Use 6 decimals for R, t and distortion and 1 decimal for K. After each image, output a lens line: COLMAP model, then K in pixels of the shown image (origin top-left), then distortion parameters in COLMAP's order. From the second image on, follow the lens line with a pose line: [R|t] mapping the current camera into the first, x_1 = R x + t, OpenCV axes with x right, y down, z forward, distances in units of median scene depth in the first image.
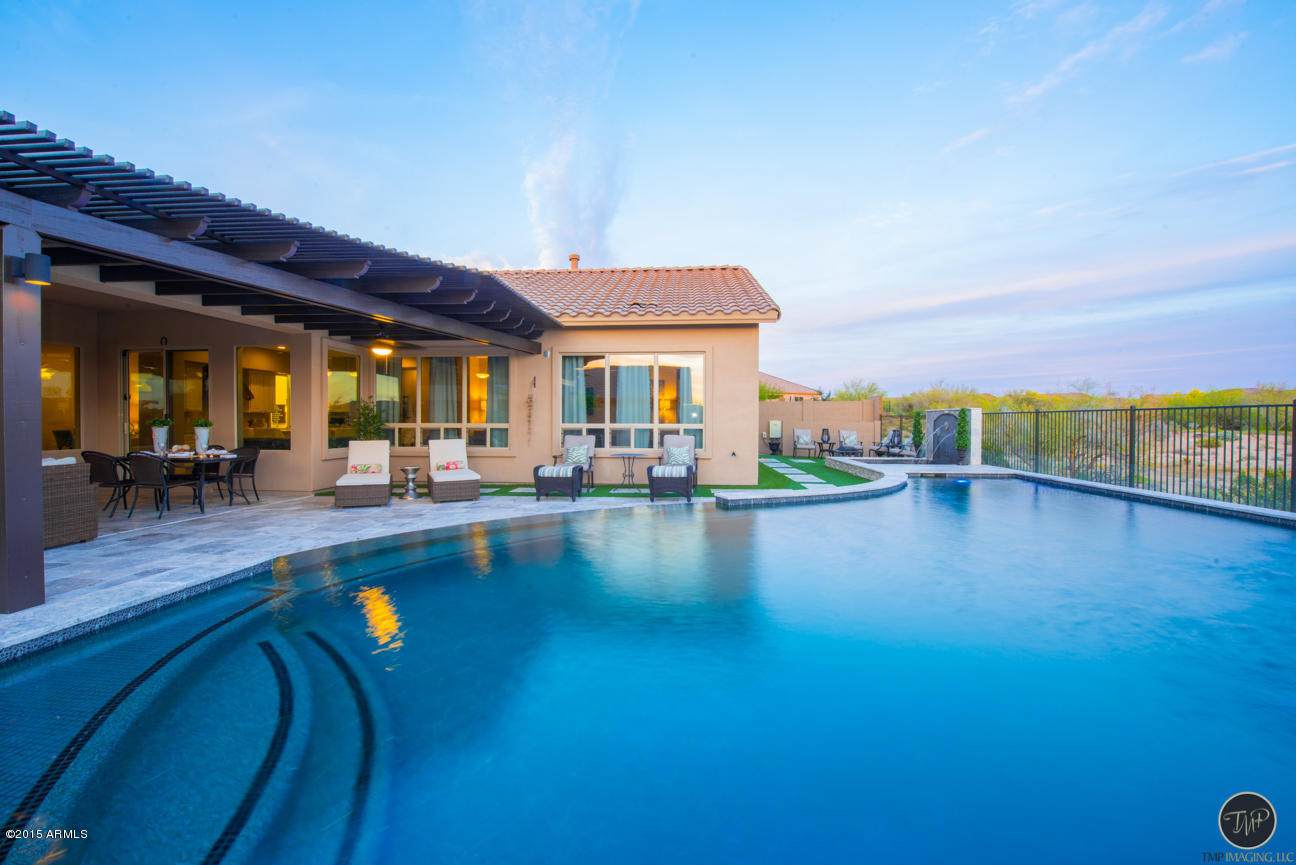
lens RADIAL K [[552.8, 0, 648.8], [0, 552.8, 425.7], [0, 0, 1]] dist [0.005328, -0.002018]
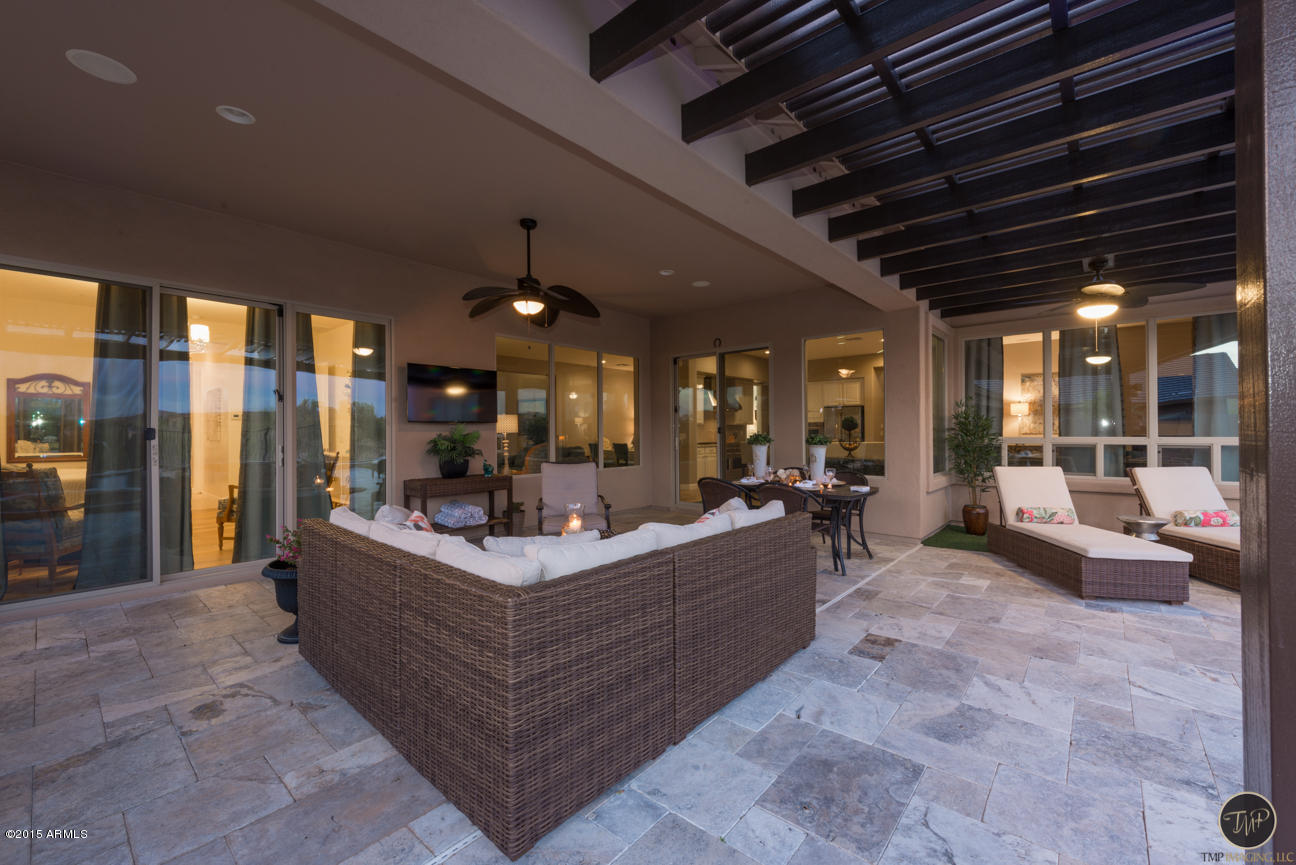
lens RADIAL K [[552.8, 0, 648.8], [0, 552.8, 433.1], [0, 0, 1]] dist [0.005328, -0.002018]
pose [[0.823825, -0.005845, -0.566815, -0.108090], [-0.001363, 0.999924, -0.012291, -0.000207], [0.566843, 0.010898, 0.823754, 0.059057]]
